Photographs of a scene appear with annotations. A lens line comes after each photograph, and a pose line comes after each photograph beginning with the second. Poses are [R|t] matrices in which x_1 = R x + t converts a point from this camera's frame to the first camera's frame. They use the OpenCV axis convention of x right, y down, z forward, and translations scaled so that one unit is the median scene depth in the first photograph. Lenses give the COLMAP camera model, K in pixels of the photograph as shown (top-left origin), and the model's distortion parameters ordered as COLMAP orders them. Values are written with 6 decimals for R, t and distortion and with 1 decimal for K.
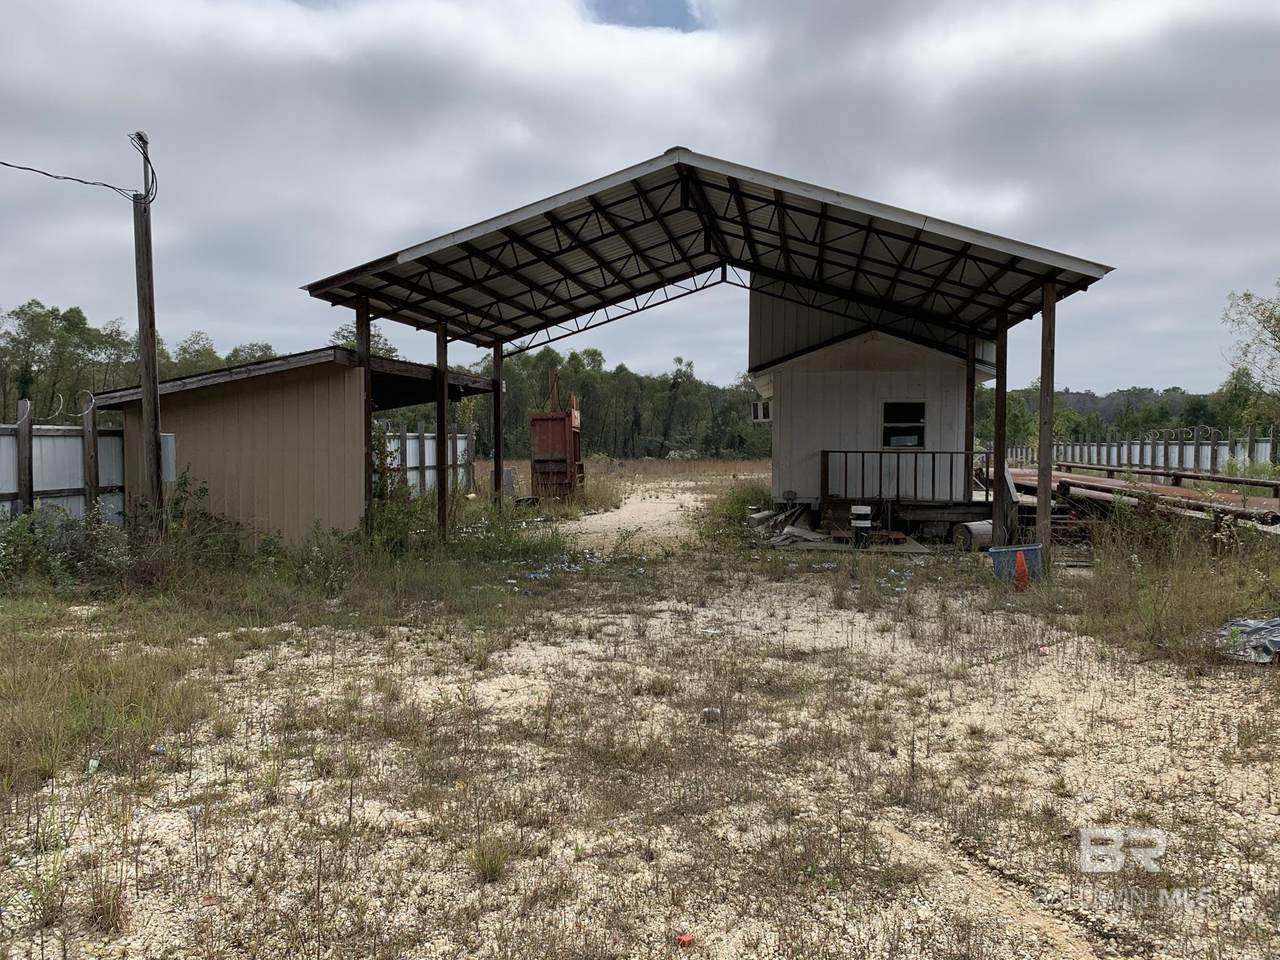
lens RADIAL K [[979.2, 0, 624.1], [0, 979.2, 474.1], [0, 0, 1]] dist [0.081279, -0.150265]
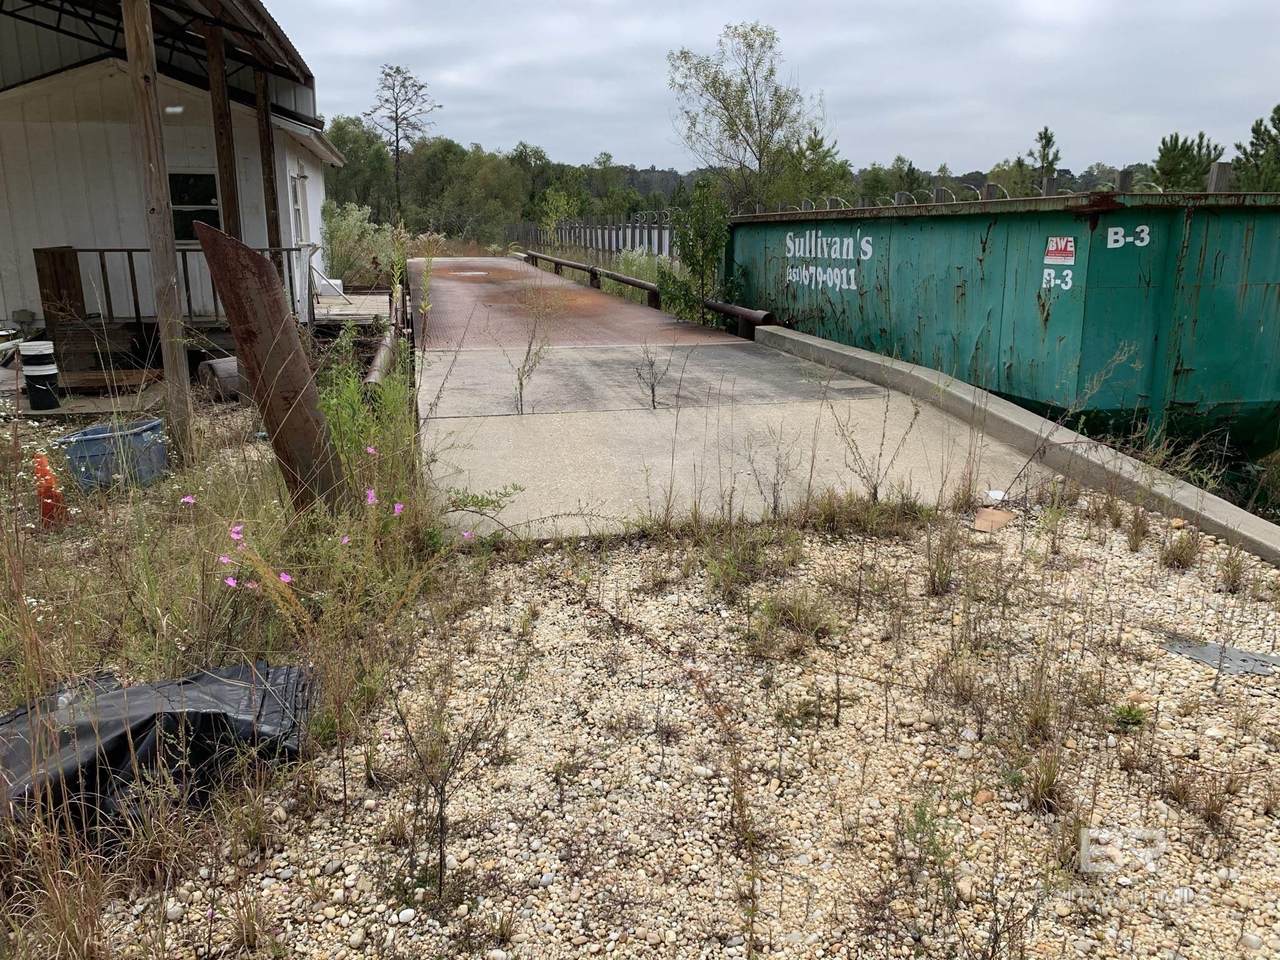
lens RADIAL K [[979.2, 0, 624.1], [0, 979.2, 474.1], [0, 0, 1]] dist [0.081279, -0.150265]
pose [[0.925716, -0.100904, 0.364510, 0.288965], [0.019156, 0.975027, 0.221260, -0.014824], [-0.377734, -0.197841, 0.904531, 0.221998]]
